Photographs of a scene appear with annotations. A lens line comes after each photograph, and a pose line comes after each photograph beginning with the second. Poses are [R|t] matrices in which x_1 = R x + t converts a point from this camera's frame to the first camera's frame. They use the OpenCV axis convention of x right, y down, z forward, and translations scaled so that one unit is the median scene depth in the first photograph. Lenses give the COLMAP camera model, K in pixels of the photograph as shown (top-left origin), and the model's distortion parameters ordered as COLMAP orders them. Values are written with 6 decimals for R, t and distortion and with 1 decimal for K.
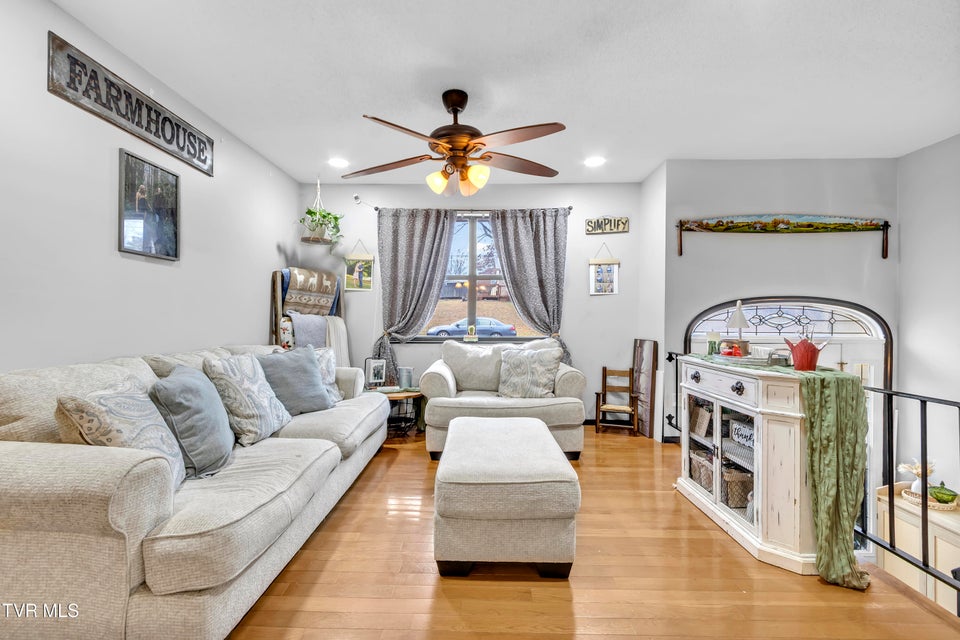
lens RADIAL K [[431.1, 0, 479.1], [0, 431.1, 319.1], [0, 0, 1]] dist [0.000831, -0.000236]
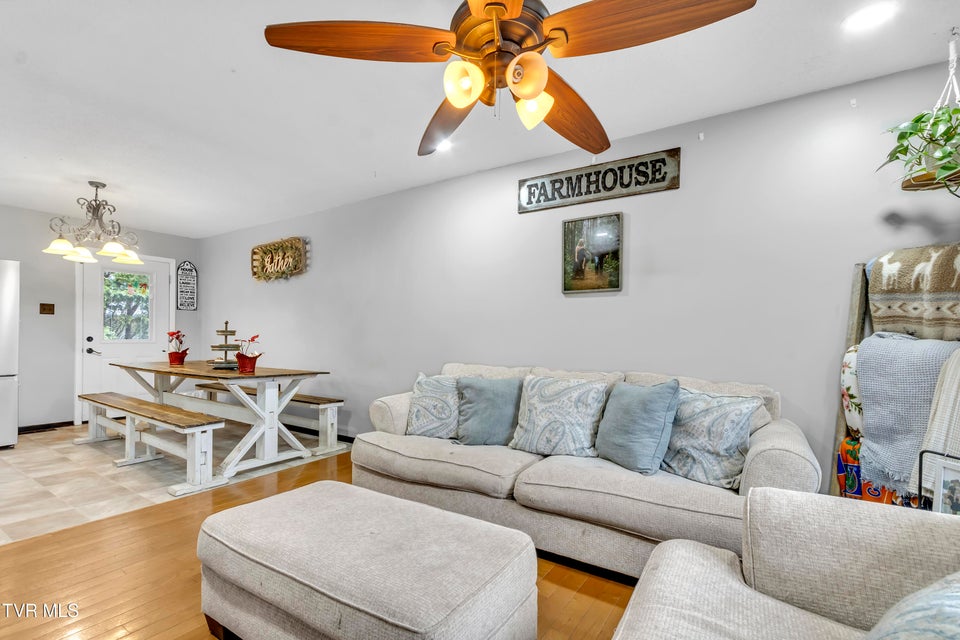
lens RADIAL K [[431.1, 0, 480.7], [0, 431.1, 325.2], [0, 0, 1]] dist [0.000831, -0.000236]
pose [[-0.524569, -0.022952, -0.851058, 0.440815], [-0.005238, 0.999705, -0.023733, -0.020227], [0.851352, -0.007992, -0.524535, 1.338533]]
